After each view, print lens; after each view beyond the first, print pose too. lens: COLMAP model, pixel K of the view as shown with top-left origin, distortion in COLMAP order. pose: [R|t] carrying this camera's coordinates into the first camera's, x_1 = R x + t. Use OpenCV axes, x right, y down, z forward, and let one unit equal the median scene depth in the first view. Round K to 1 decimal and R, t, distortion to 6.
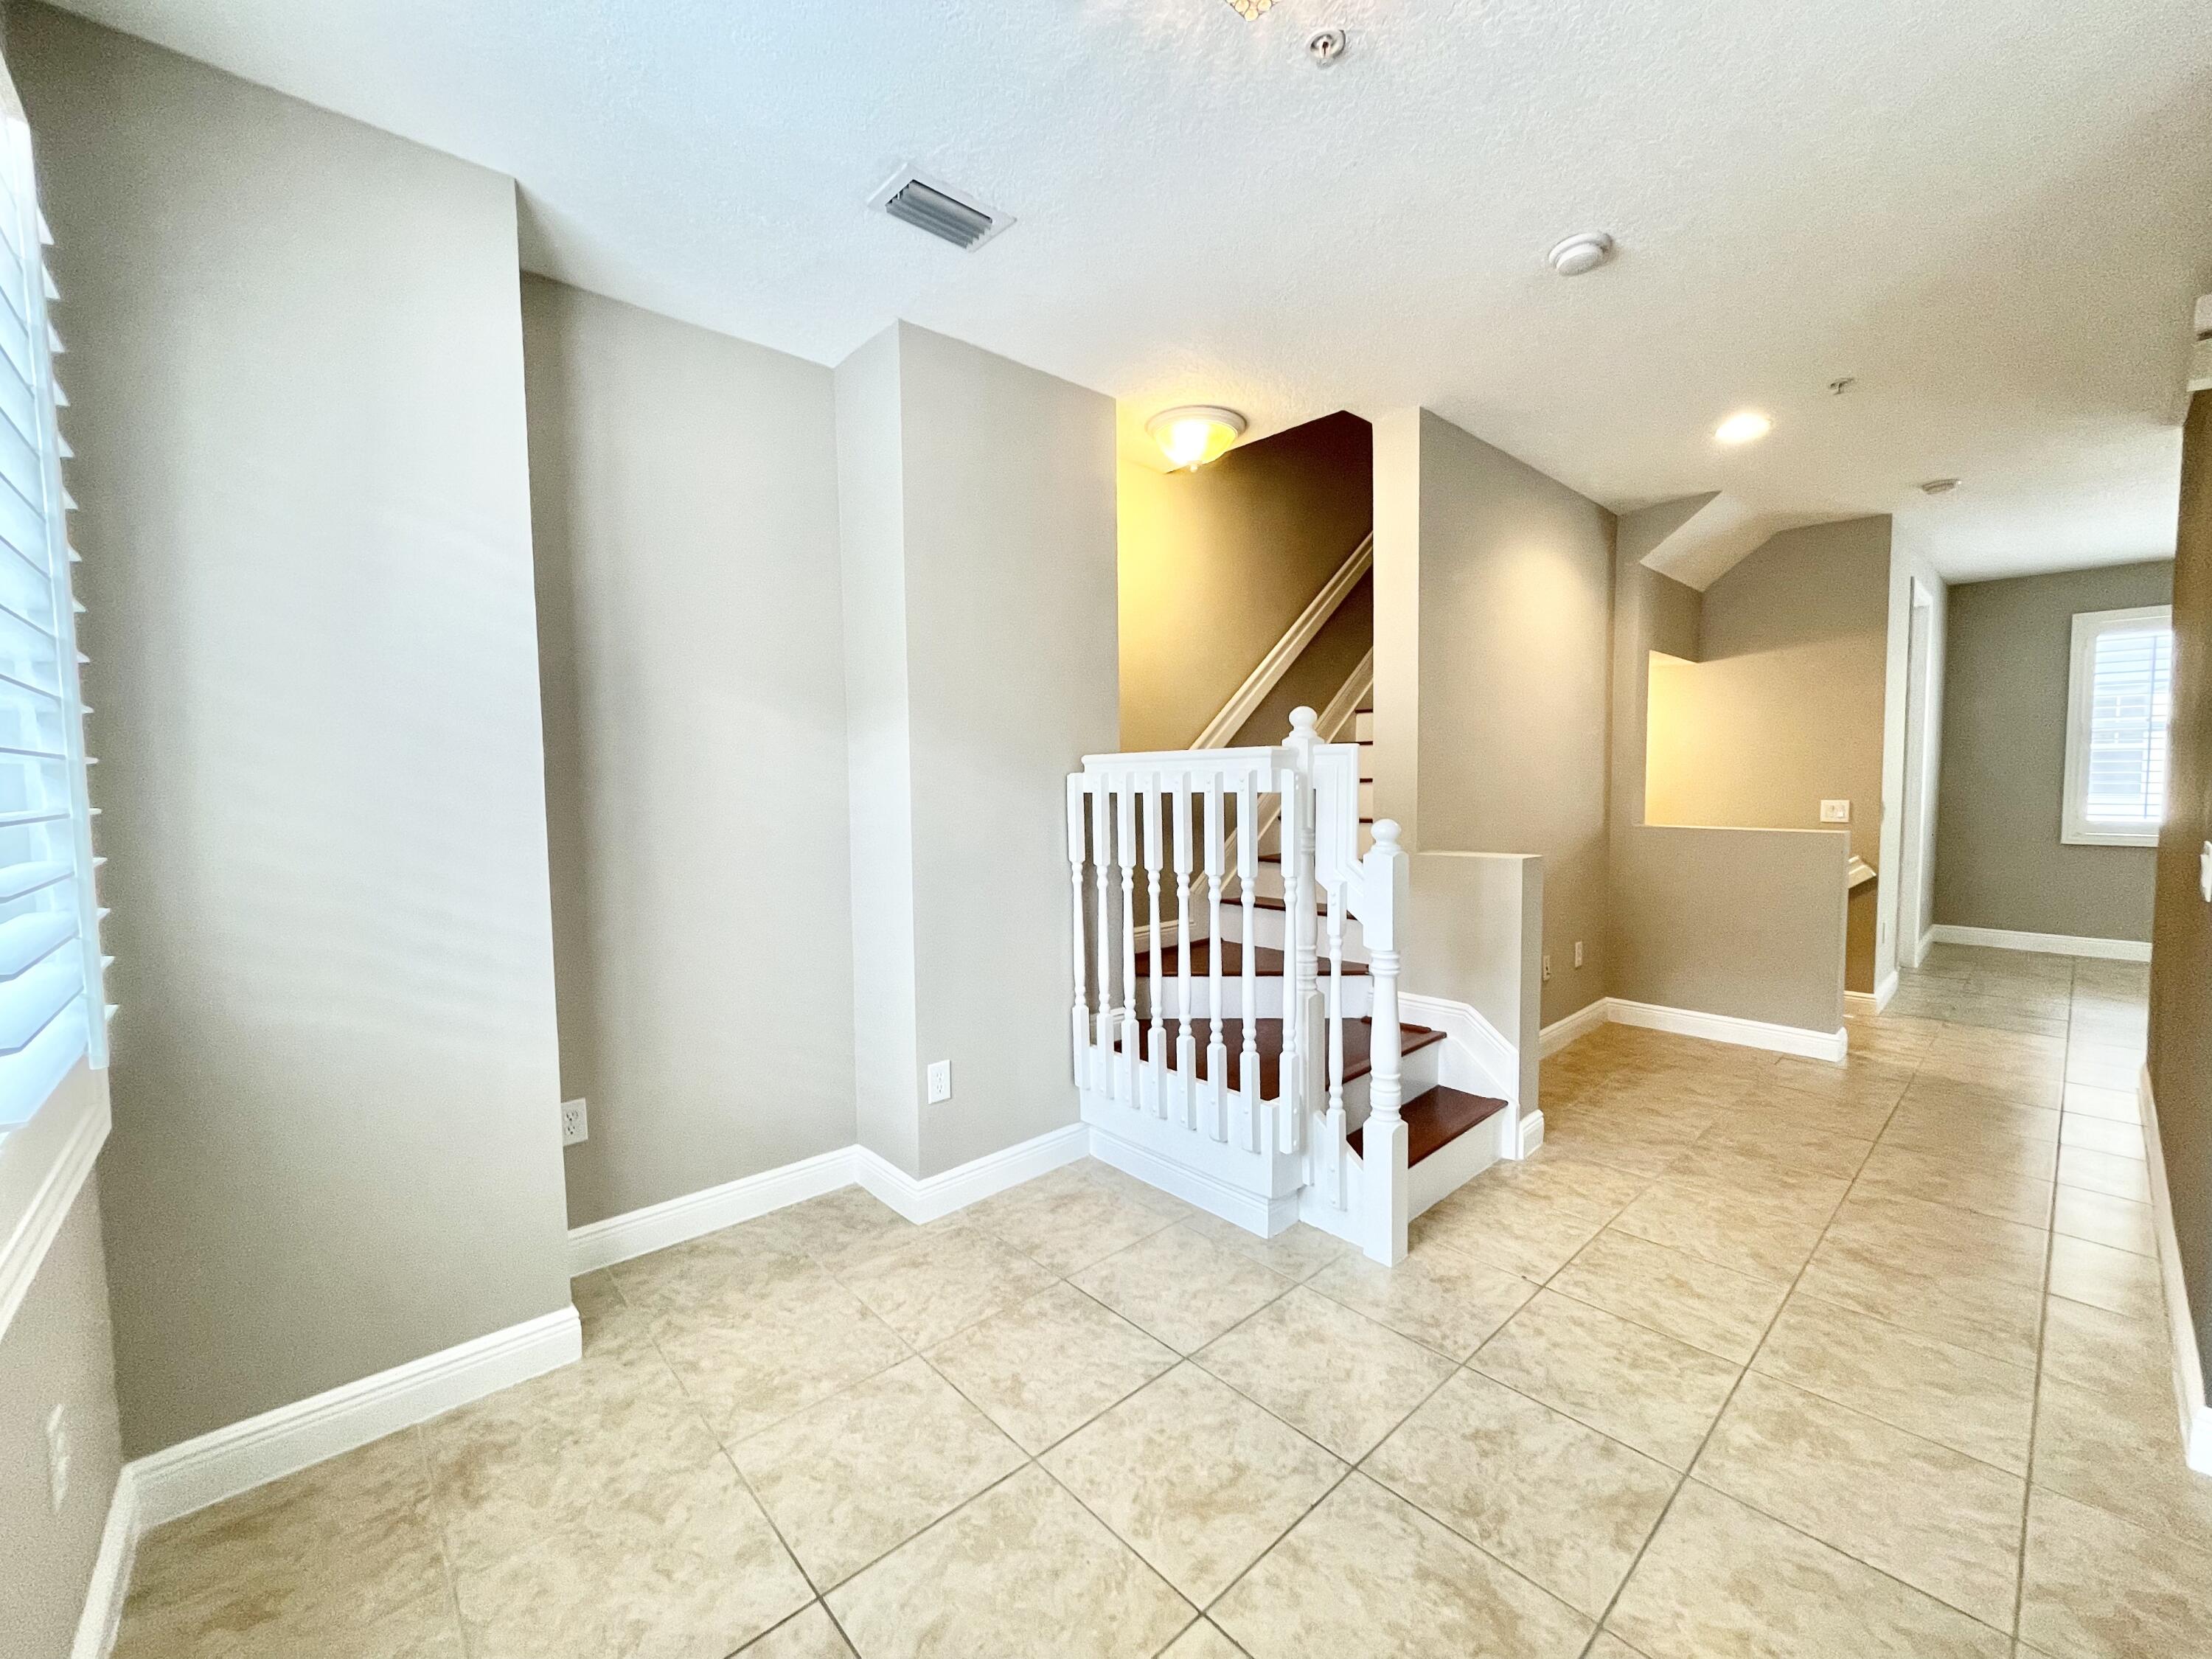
lens RADIAL K [[893.7, 0, 1105.3], [0, 893.7, 833.0], [0, 0, 1]] dist [-0.000122, -0.000069]
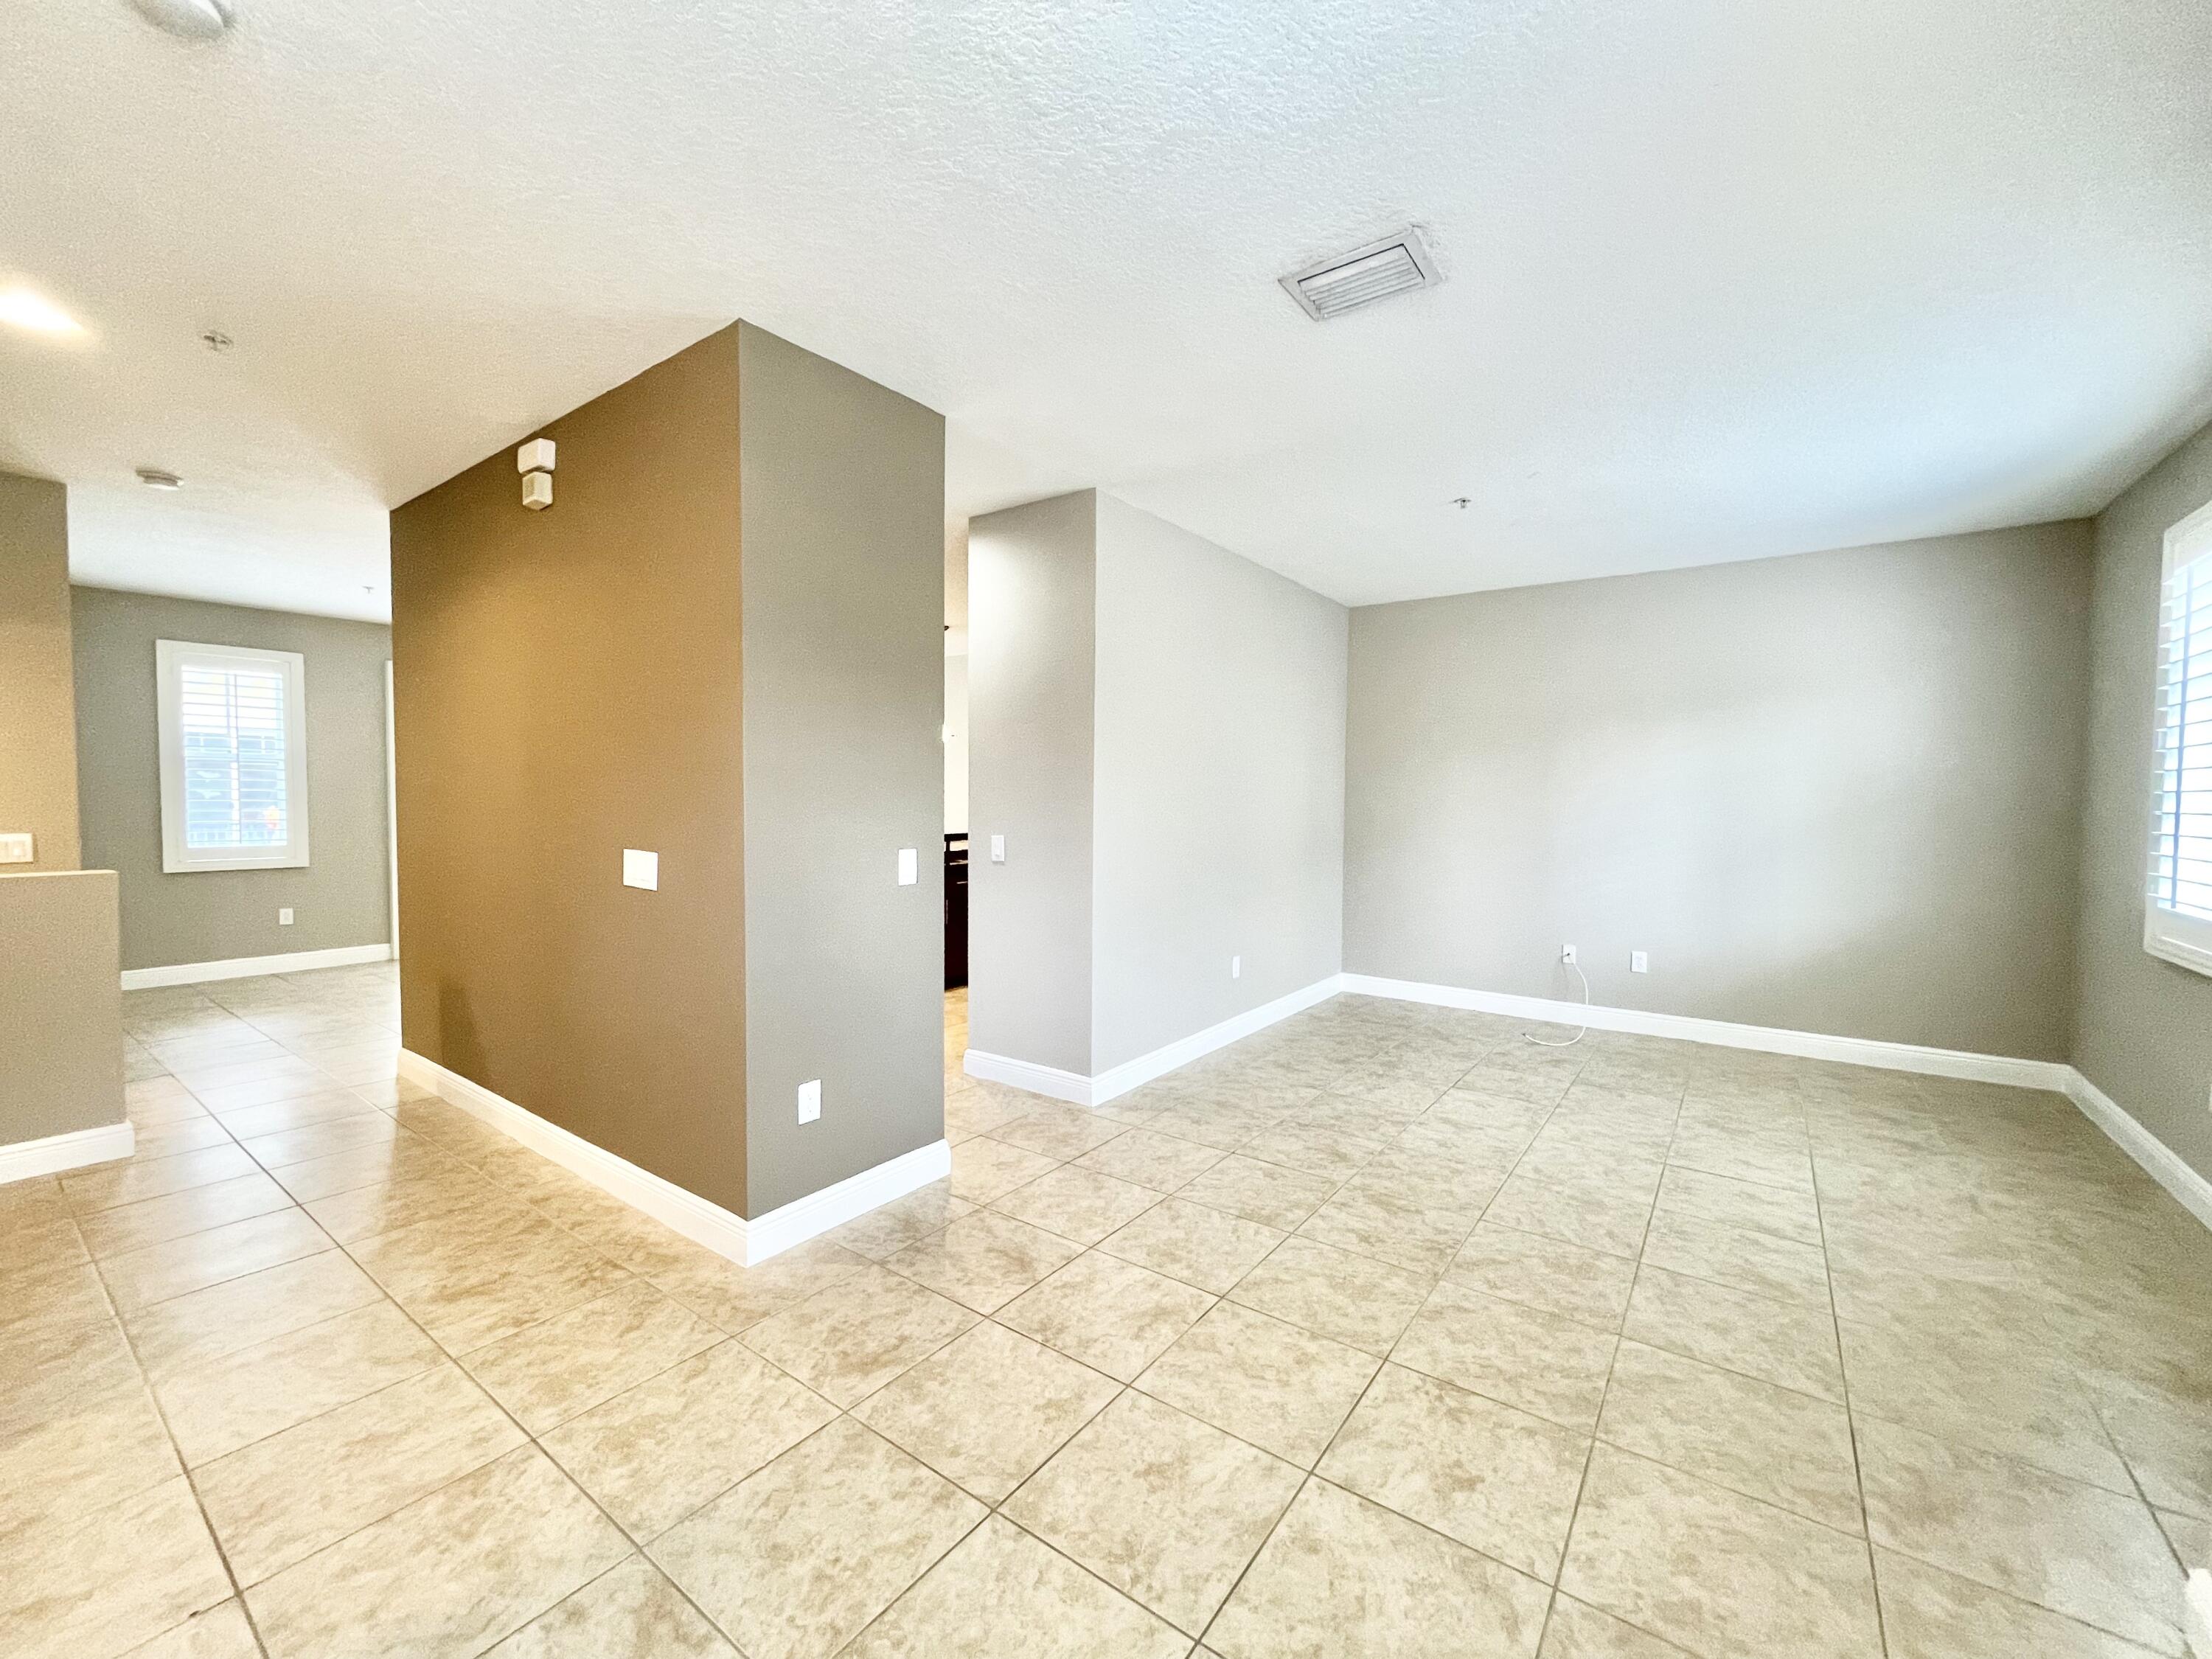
lens RADIAL K [[893.7, 0, 1103.7], [0, 893.7, 823.8], [0, 0, 1]] dist [-0.000122, -0.000069]
pose [[-0.197999, -0.019426, 0.980010, -0.292084], [0.059480, 0.997723, 0.031794, -0.034159], [-0.978396, 0.064586, -0.196392, 0.550167]]
